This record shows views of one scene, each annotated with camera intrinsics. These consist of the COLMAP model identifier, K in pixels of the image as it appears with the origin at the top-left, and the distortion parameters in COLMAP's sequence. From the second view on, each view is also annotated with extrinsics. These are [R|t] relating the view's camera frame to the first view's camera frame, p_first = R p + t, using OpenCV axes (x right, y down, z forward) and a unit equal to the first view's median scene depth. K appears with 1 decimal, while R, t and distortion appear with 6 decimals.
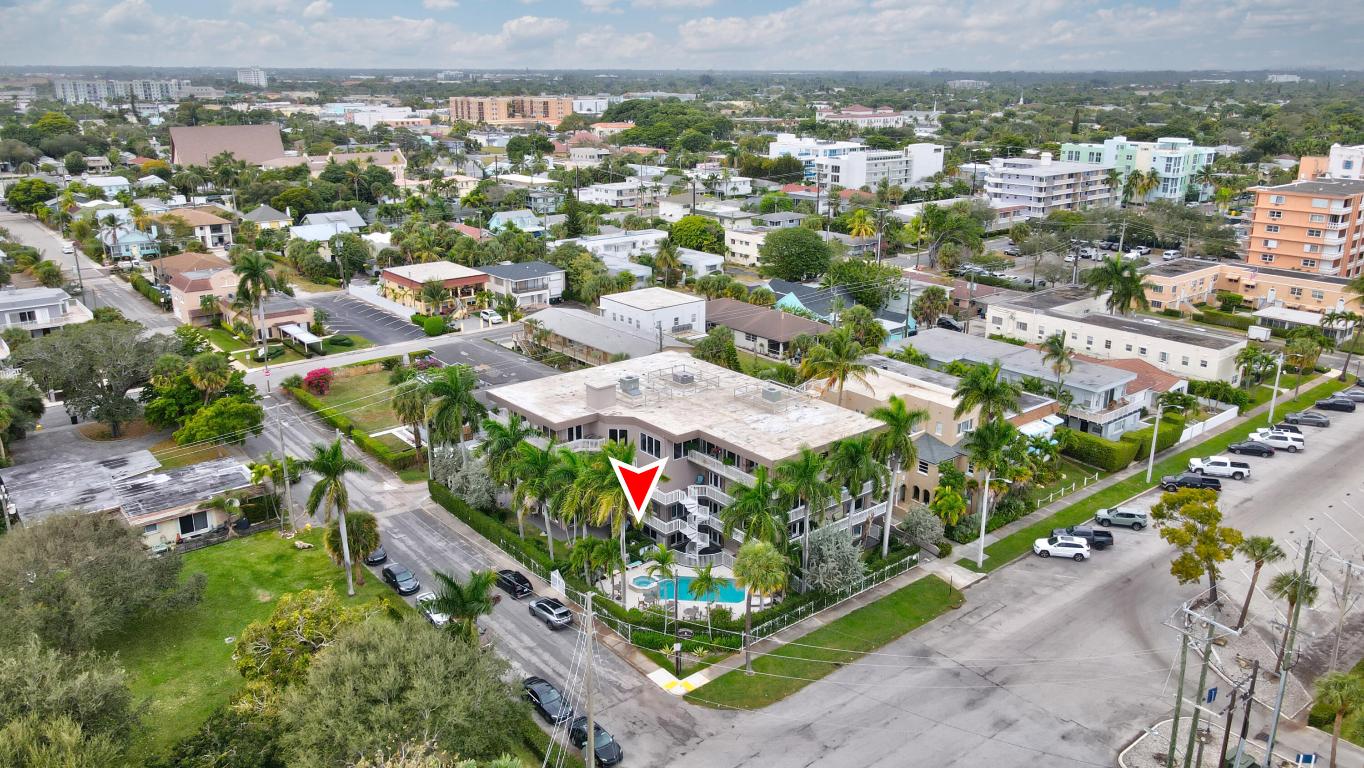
lens RADIAL K [[1001.3, 0, 684.8], [0, 1001.3, 373.5], [0, 0, 1]] dist [-0.001757, 0.038806]
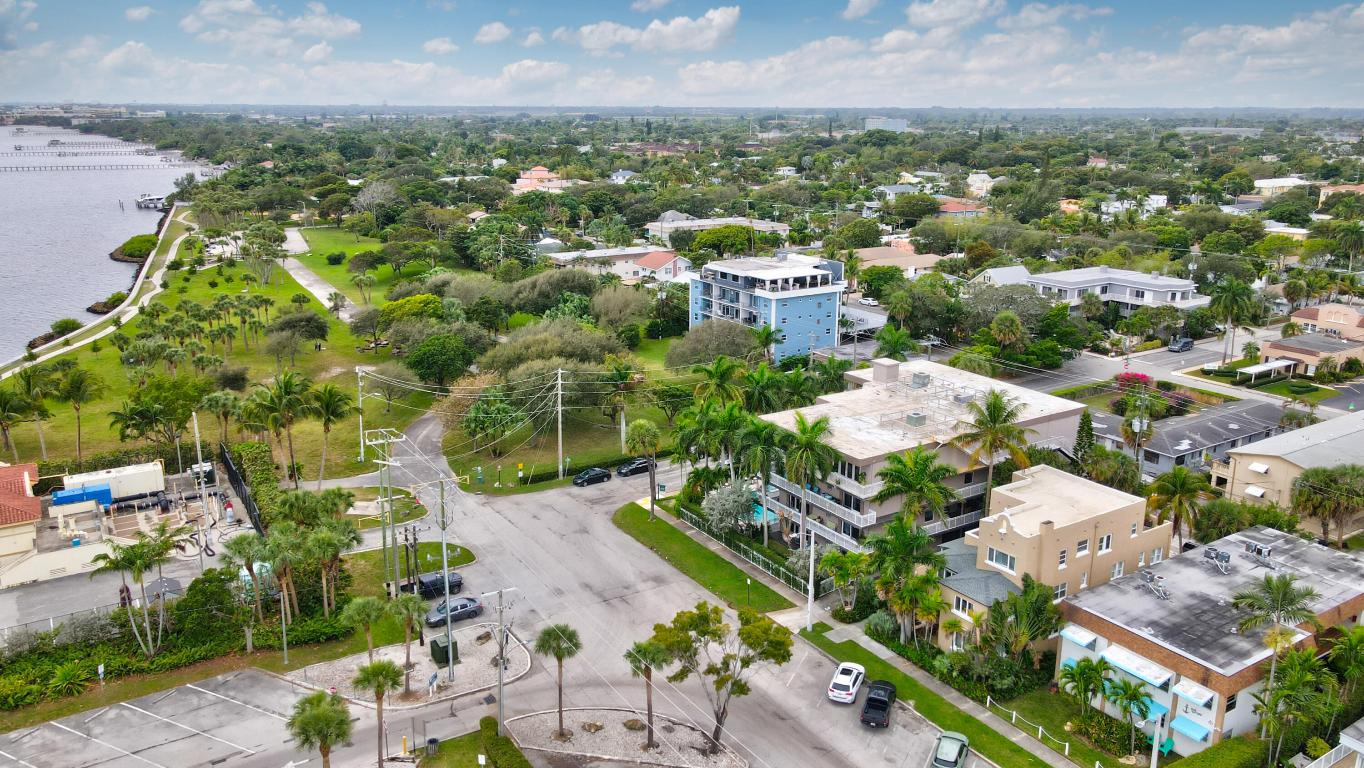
lens RADIAL K [[1017.8, 0, 682.0], [0, 1017.8, 384.0], [0, 0, 1]] dist [0.007332, 0.004624]
pose [[-0.116050, 0.259345, -0.958787, 0.480878], [-0.294475, 0.912925, 0.282582, -0.101866], [0.948587, 0.315133, -0.029574, 0.355933]]
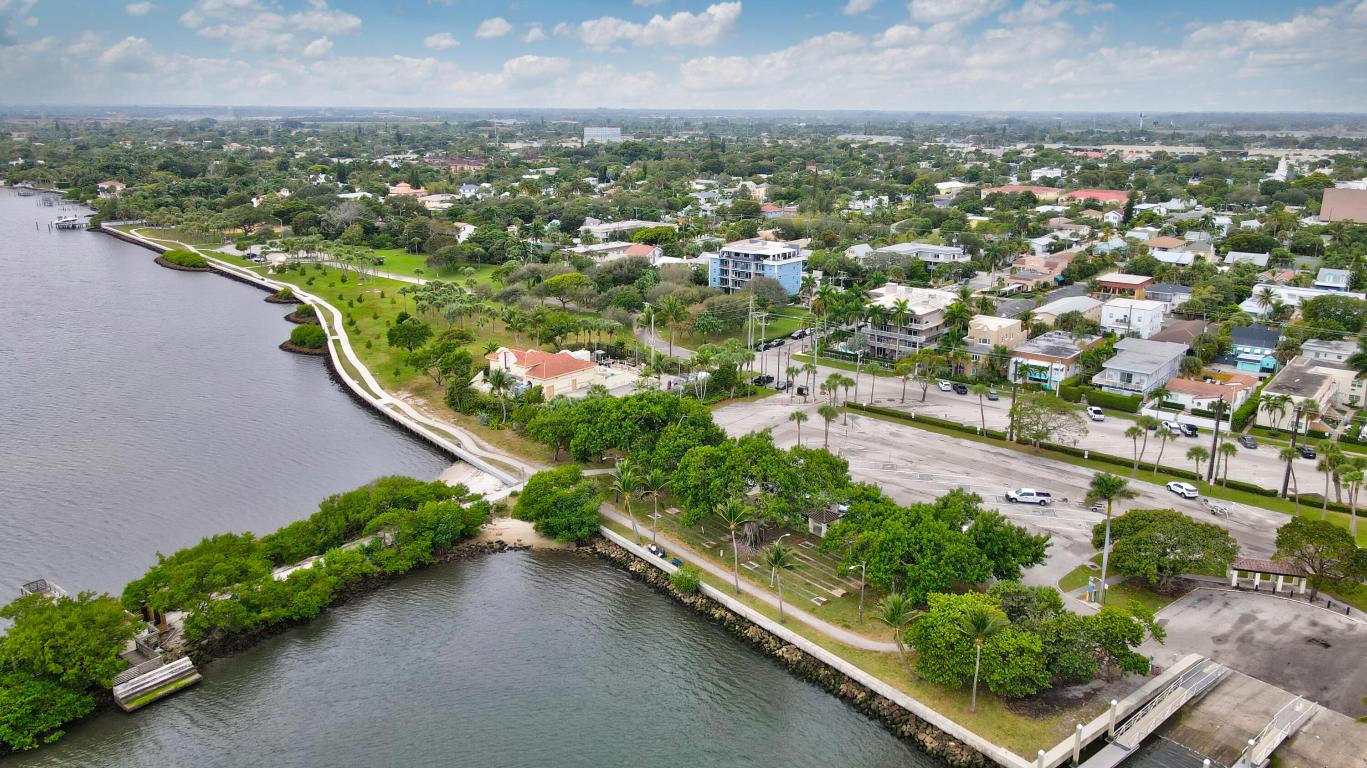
lens RADIAL K [[1003.5, 0, 686.3], [0, 1003.5, 373.5], [0, 0, 1]] dist [-0.001757, 0.038806]
pose [[0.205278, 0.249629, -0.946333, 1.033026], [-0.293461, 0.938134, 0.183809, -0.041056], [0.933671, 0.239980, 0.265834, -0.066521]]
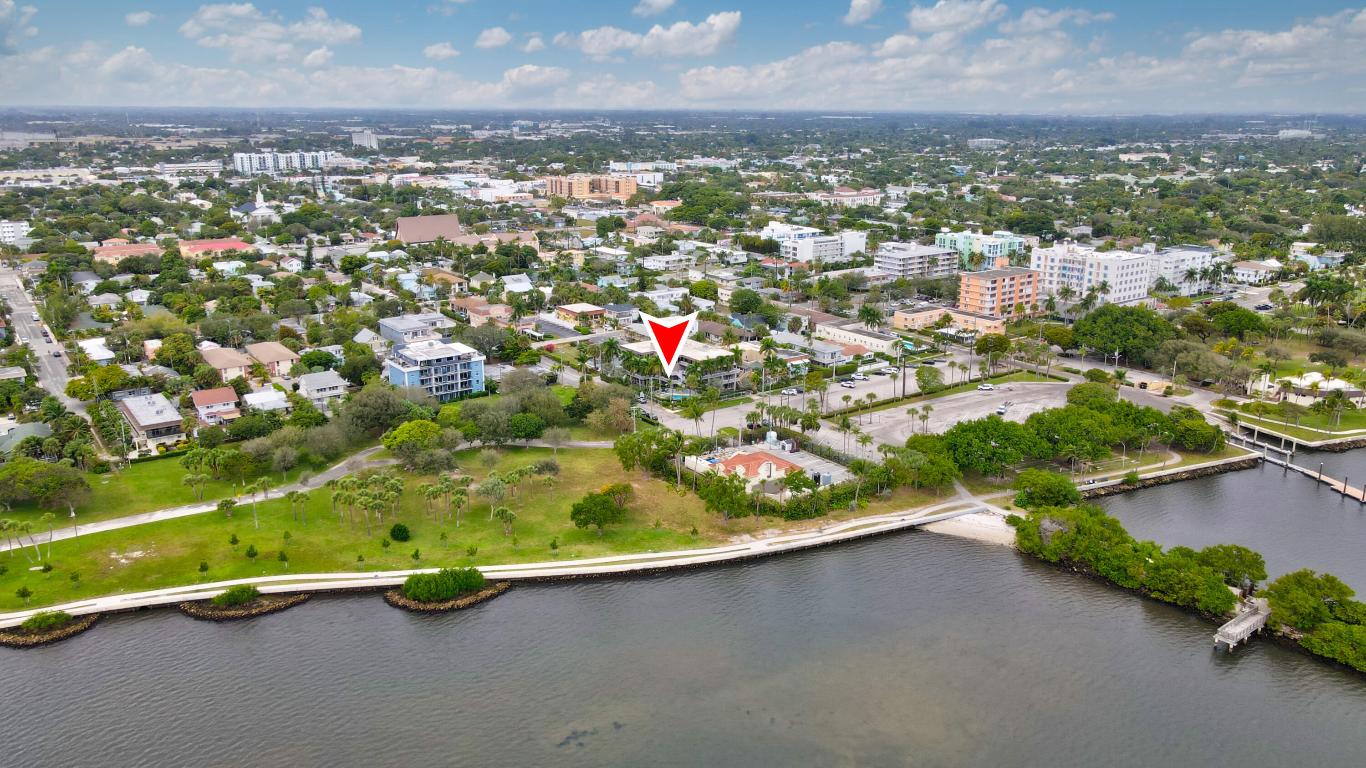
lens RADIAL K [[1002.8, 0, 685.8], [0, 1002.8, 373.5], [0, 0, 1]] dist [-0.001757, 0.038806]
pose [[0.998526, 0.015190, -0.052100, 0.087045], [-0.016971, 0.999280, -0.033928, 0.100289], [0.051548, 0.034762, 0.998065, -1.044256]]
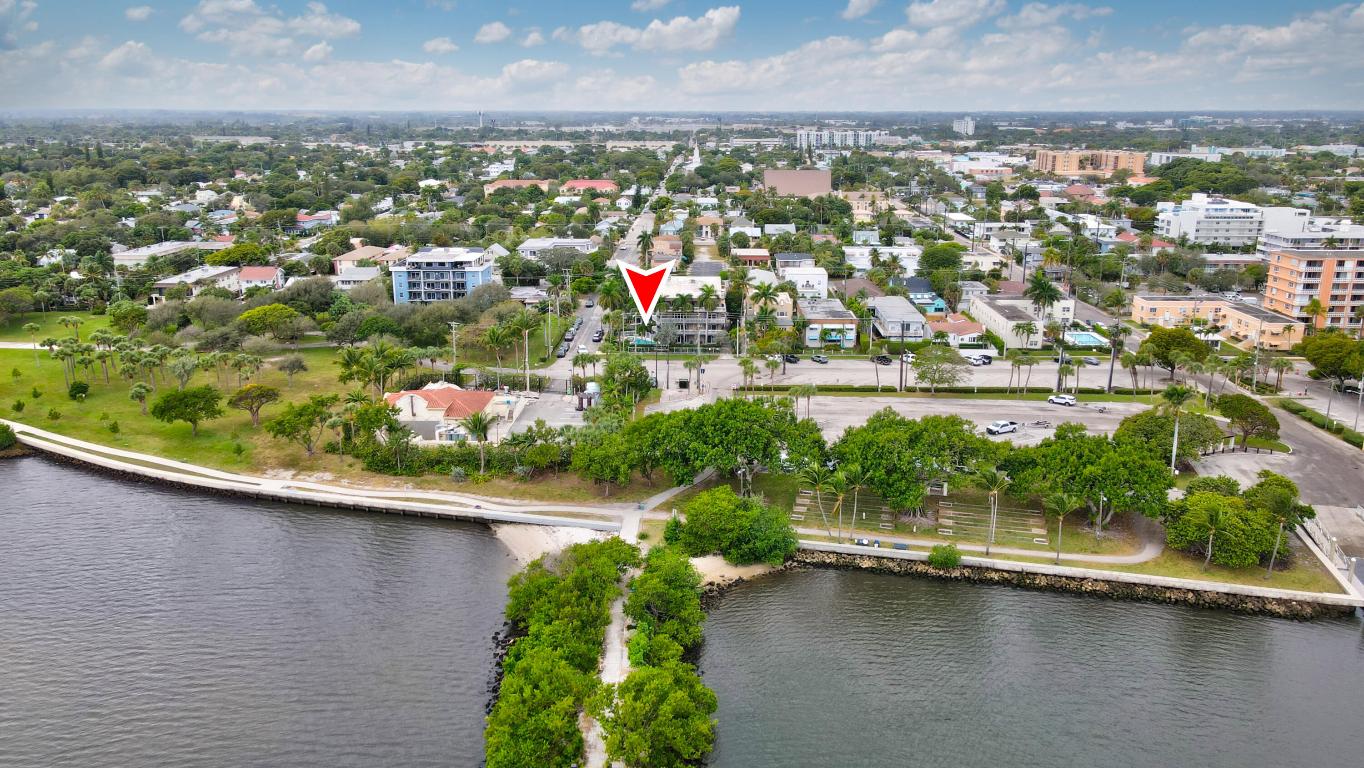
lens RADIAL K [[1001.3, 0, 684.8], [0, 1001.3, 373.5], [0, 0, 1]] dist [-0.001757, 0.038806]
pose [[0.754906, 0.166747, -0.634281, 0.769037], [-0.191002, 0.981113, 0.030601, 0.076548], [0.627403, 0.098048, 0.772497, -0.447323]]
